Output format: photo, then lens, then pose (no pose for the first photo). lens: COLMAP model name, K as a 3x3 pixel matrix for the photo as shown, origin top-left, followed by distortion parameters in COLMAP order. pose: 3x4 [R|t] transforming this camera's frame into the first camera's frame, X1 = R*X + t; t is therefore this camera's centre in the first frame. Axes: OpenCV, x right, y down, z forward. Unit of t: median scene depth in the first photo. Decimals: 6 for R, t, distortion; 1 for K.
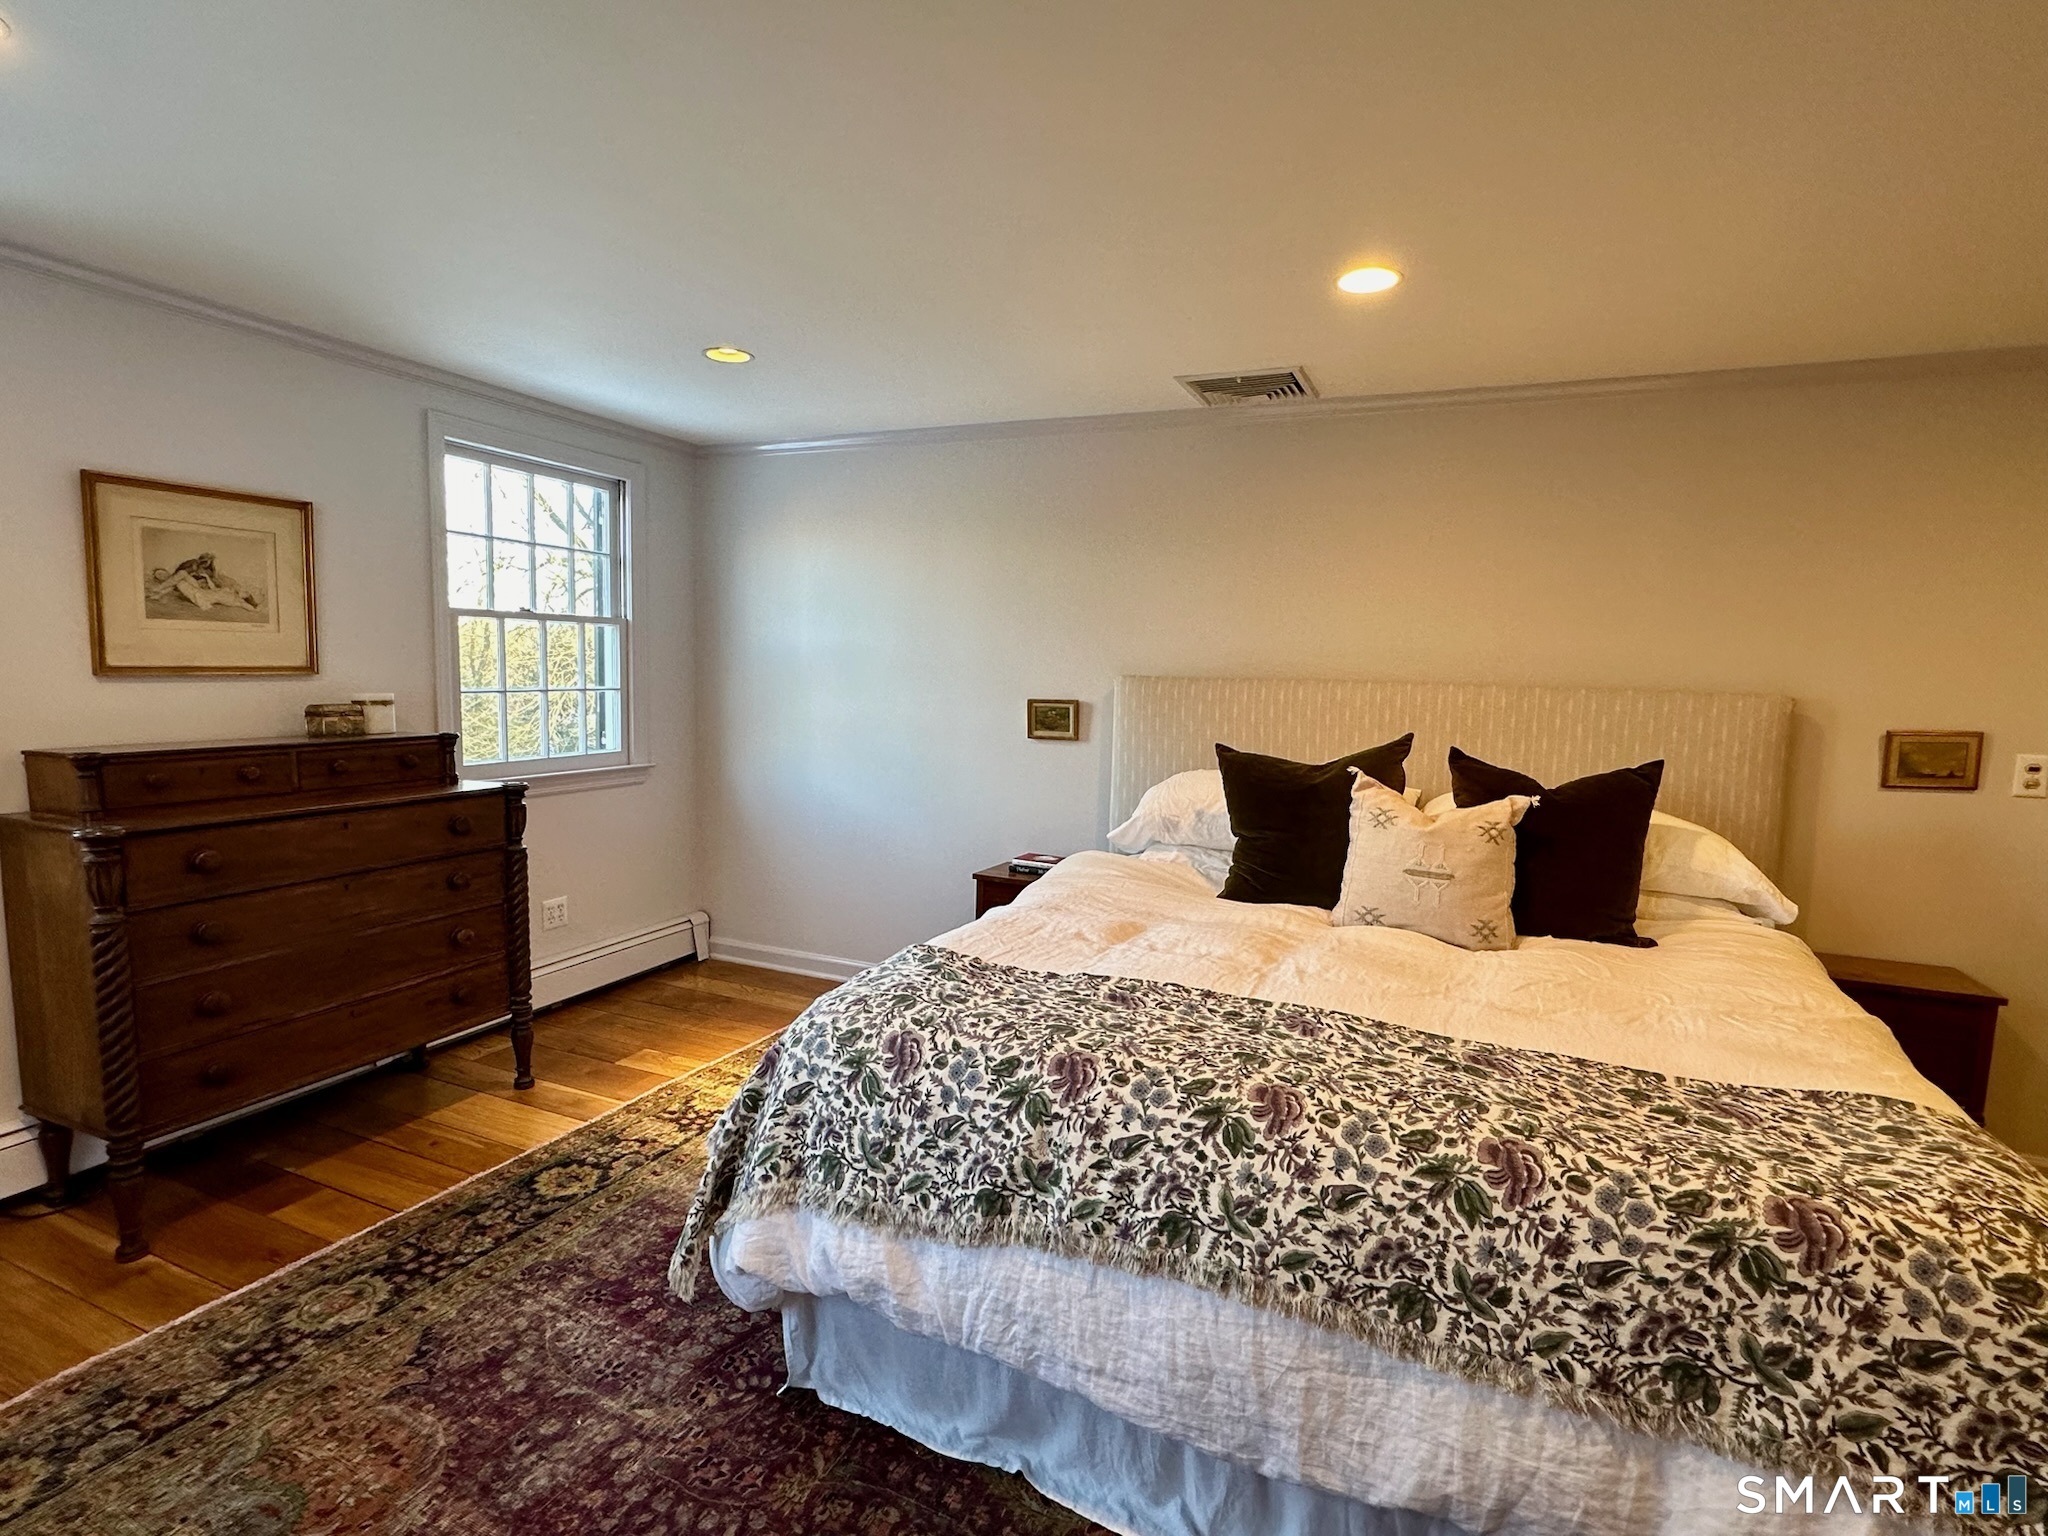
lens RADIAL K [[1143.4, 0, 1023.9], [0, 1143.4, 779.2], [0, 0, 1]] dist [0.033316, 0.000279]
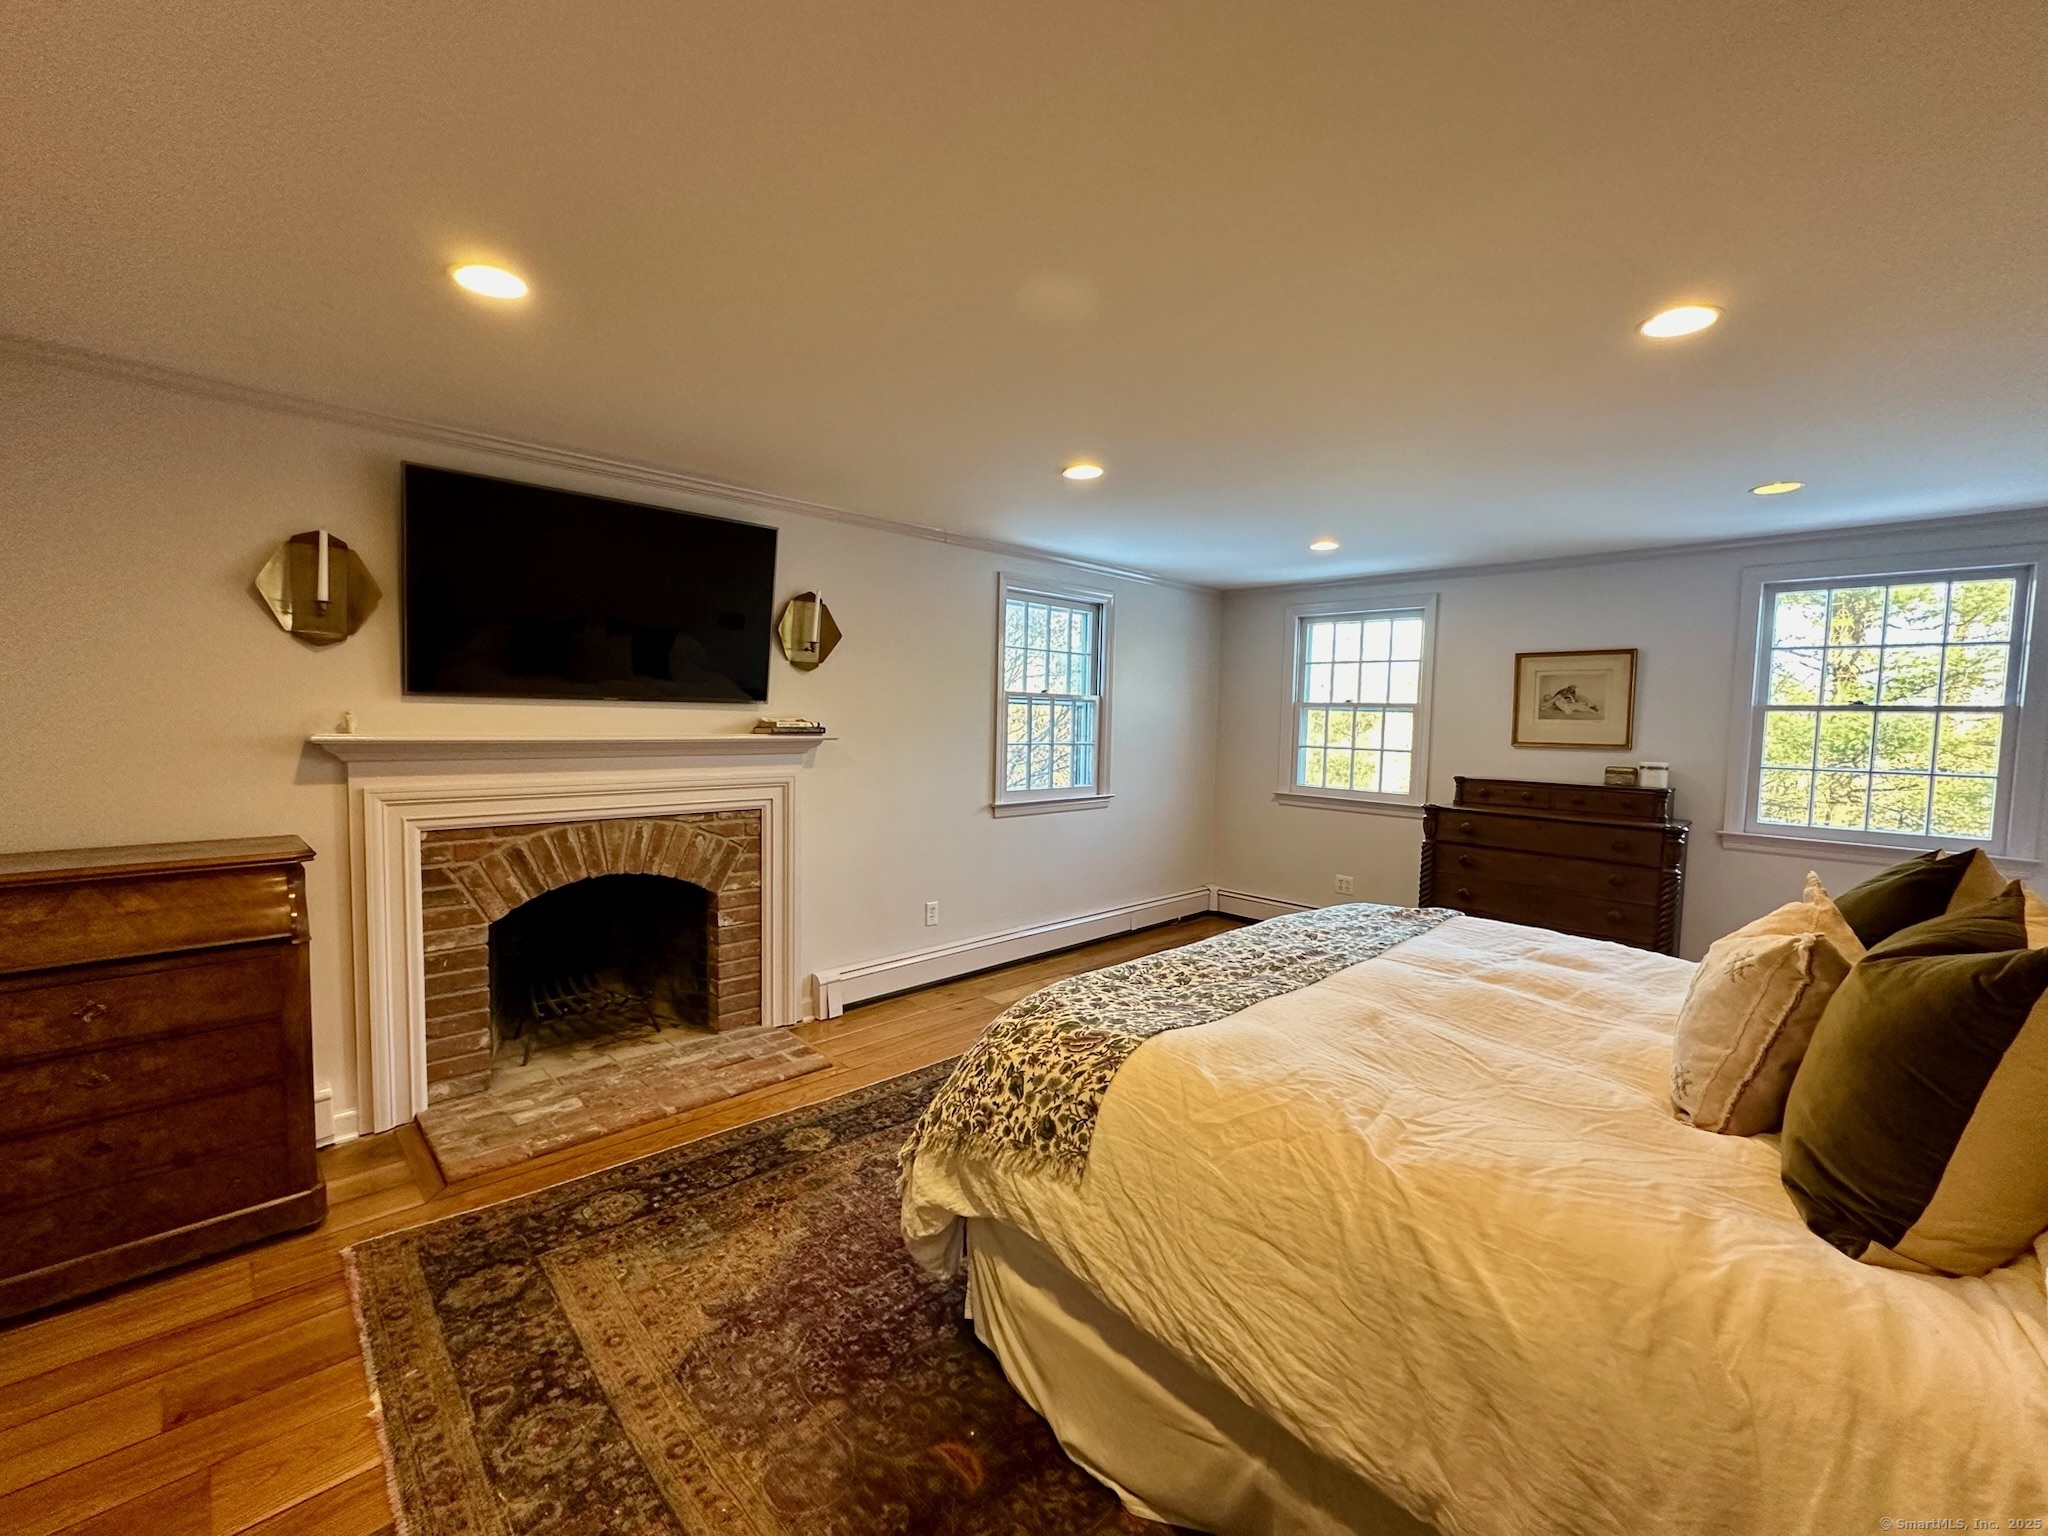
lens RADIAL K [[822.1, 0, 1020.8], [0, 822.1, 768.8], [0, 0, 1]] dist [0.000692, 0.000027]
pose [[-0.300089, 0.029750, -0.953447, 0.860467], [-0.123248, 0.989927, 0.069679, -0.041233], [0.945916, 0.138420, -0.293400, 0.568754]]
